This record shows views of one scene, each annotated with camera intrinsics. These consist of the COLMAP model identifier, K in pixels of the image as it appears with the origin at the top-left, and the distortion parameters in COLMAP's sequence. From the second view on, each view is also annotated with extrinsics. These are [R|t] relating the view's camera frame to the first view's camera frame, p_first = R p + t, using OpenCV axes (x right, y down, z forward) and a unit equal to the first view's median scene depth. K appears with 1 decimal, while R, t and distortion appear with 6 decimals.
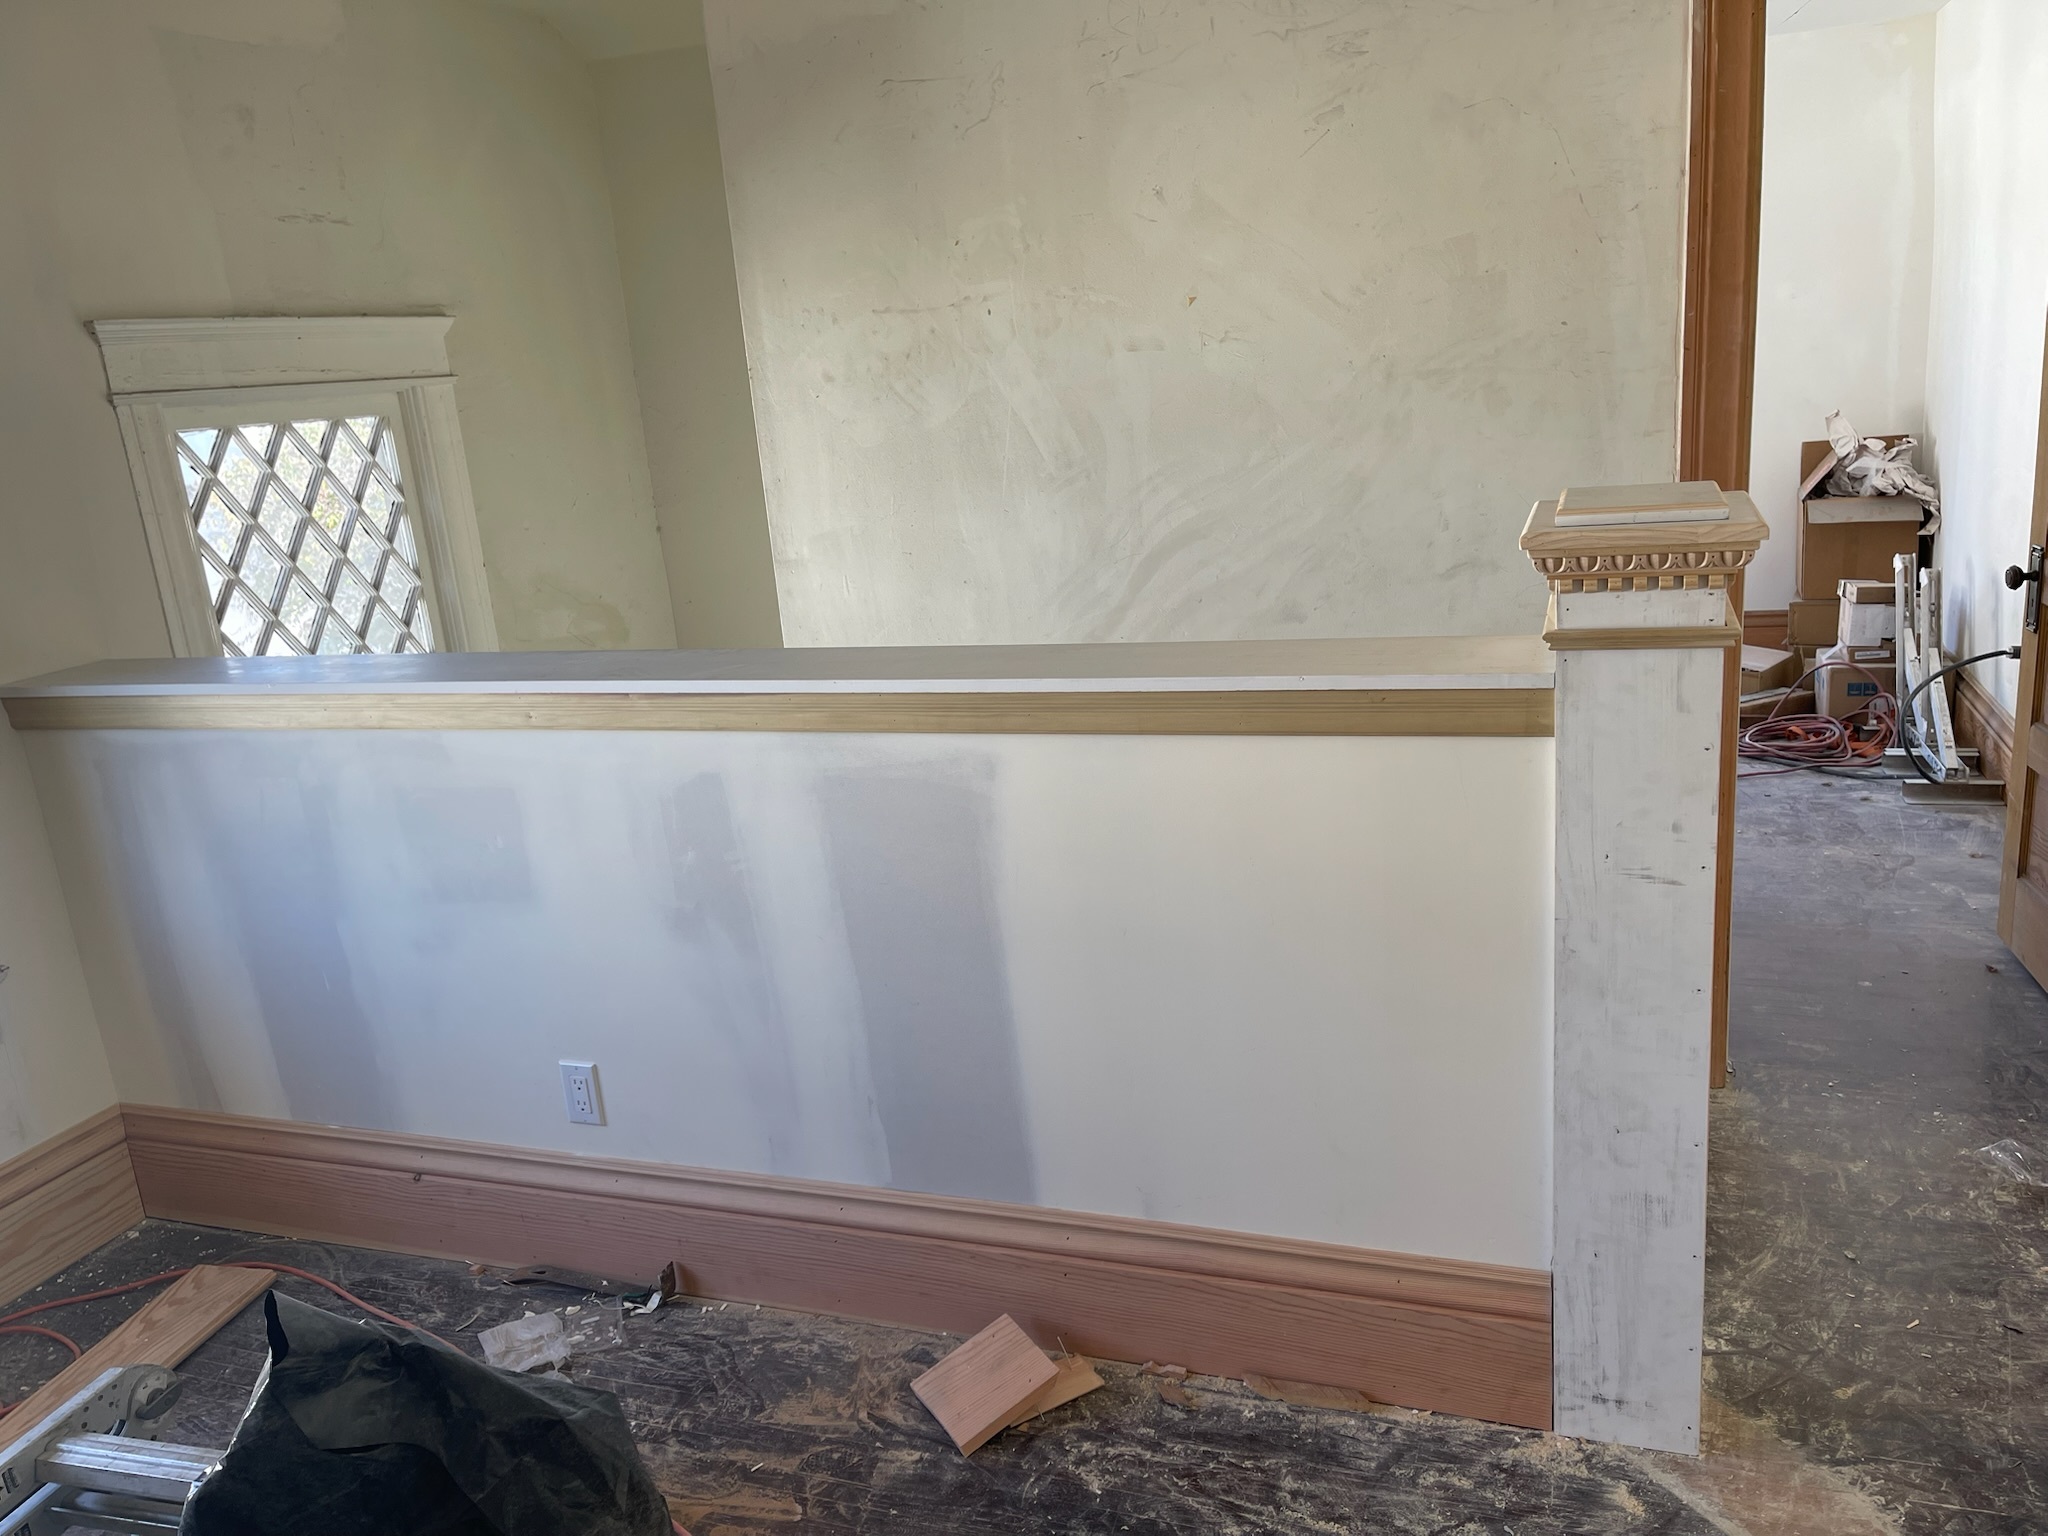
lens RADIAL K [[1501.4, 0, 1047.7], [0, 1501.4, 768.8], [0, 0, 1]] dist [0.065300, -0.078157]
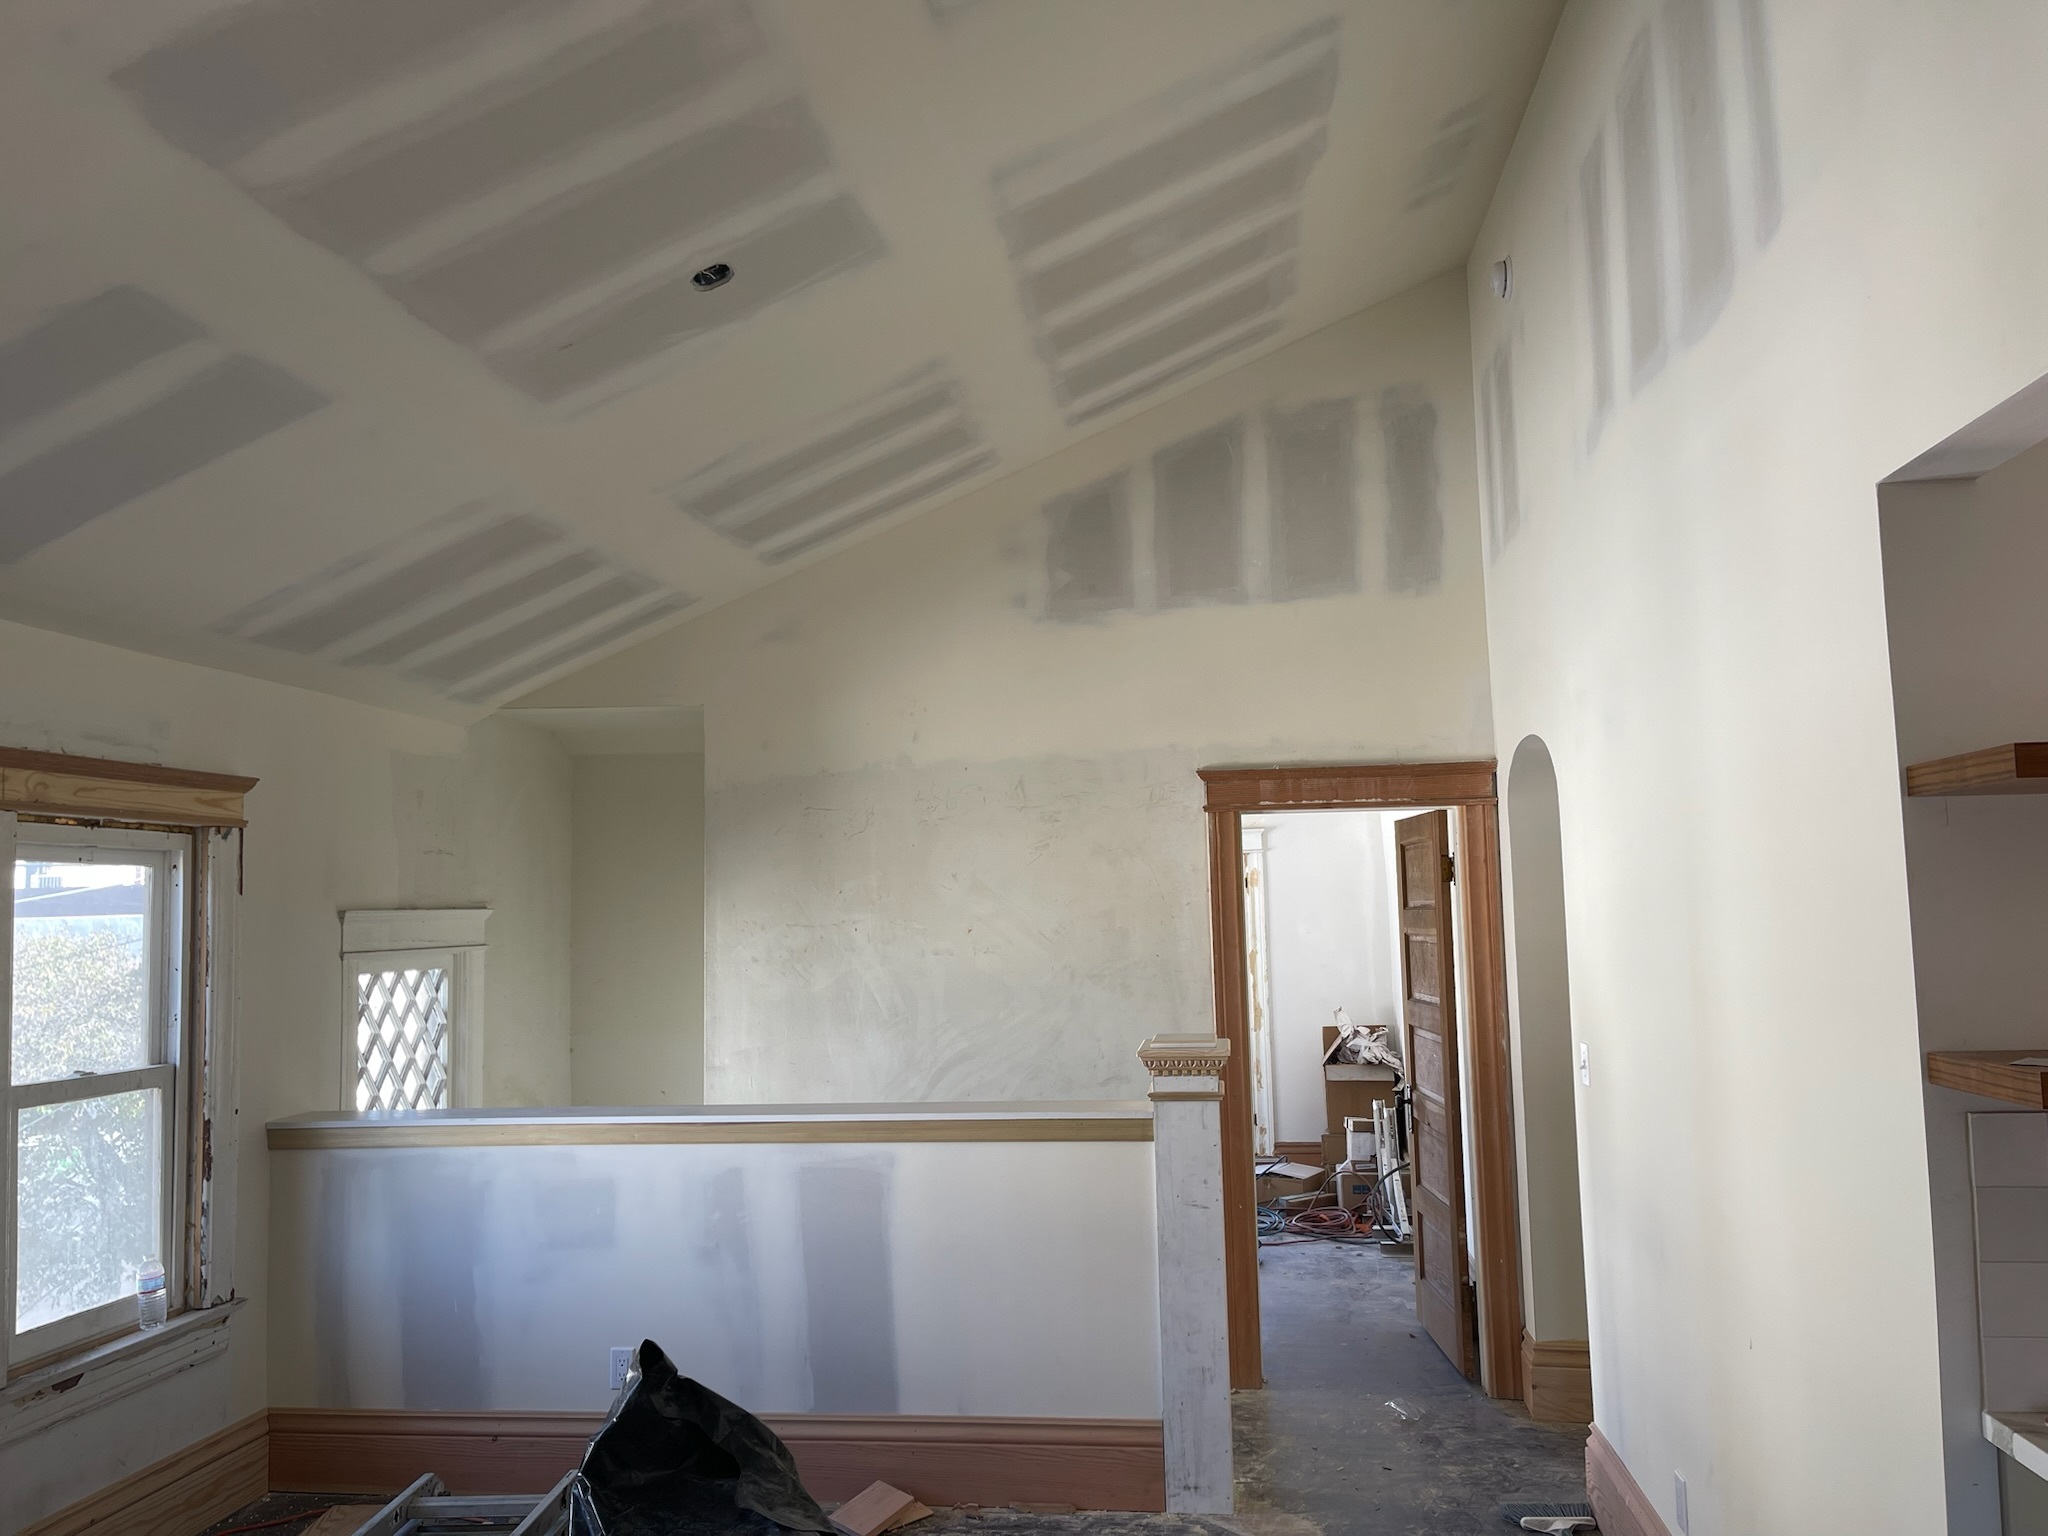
lens RADIAL K [[1538.7, 0, 1034.9], [0, 1538.7, 771.8], [0, 0, 1]] dist [0.094022, -0.126769]
pose [[0.974479, 0.078294, 0.210381, -0.241192], [0.001778, 0.934482, -0.356006, 0.184461], [-0.224470, 0.347295, 0.910494, -0.821330]]
